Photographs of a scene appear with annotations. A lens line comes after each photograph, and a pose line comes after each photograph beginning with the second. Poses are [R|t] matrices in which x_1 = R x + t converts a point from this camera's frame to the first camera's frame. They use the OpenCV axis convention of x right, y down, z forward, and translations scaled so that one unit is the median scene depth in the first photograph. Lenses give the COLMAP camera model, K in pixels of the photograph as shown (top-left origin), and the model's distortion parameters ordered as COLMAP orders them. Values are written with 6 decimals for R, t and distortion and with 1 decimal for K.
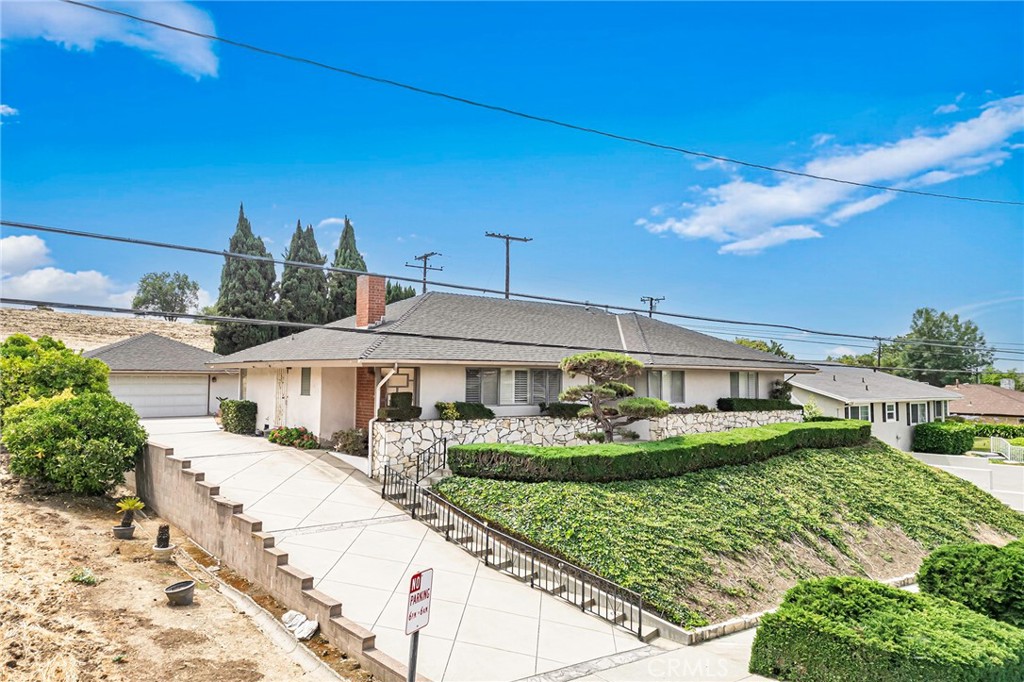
lens RADIAL K [[715.6, 0, 512.0], [0, 715.6, 341.0], [0, 0, 1]] dist [0.062947, -0.056989]
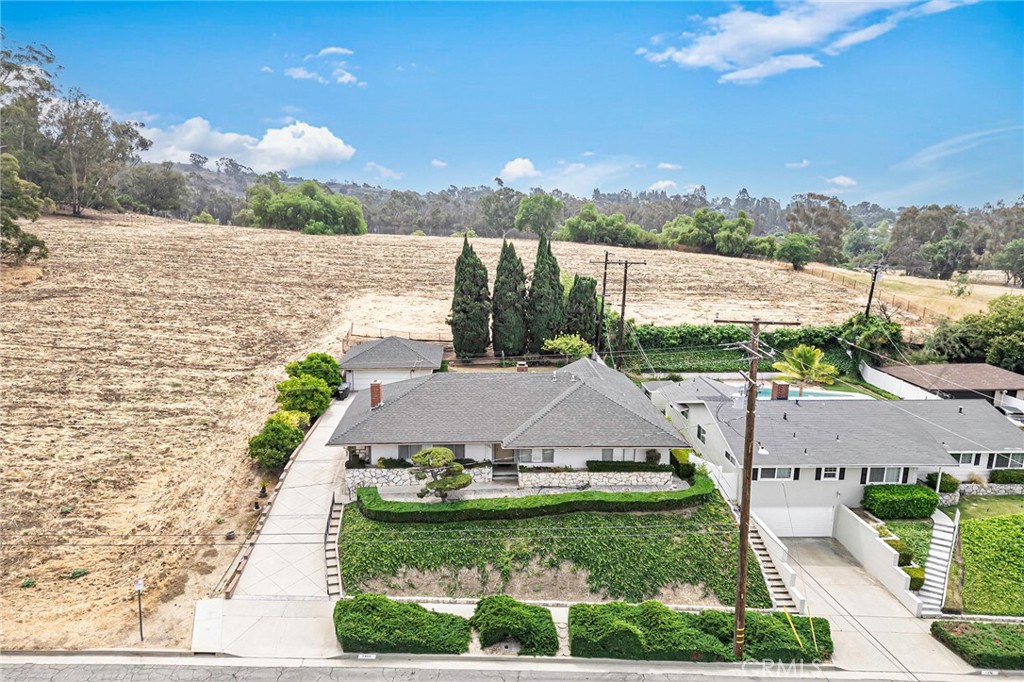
lens RADIAL K [[712.8, 0, 512.9], [0, 712.8, 368.3], [0, 0, 1]] dist [0.042817, -0.001895]
pose [[0.804366, 0.131870, -0.579314, 1.413485], [0.027145, 0.965882, 0.257555, -0.708830], [0.593513, -0.222894, 0.773344, -0.332943]]
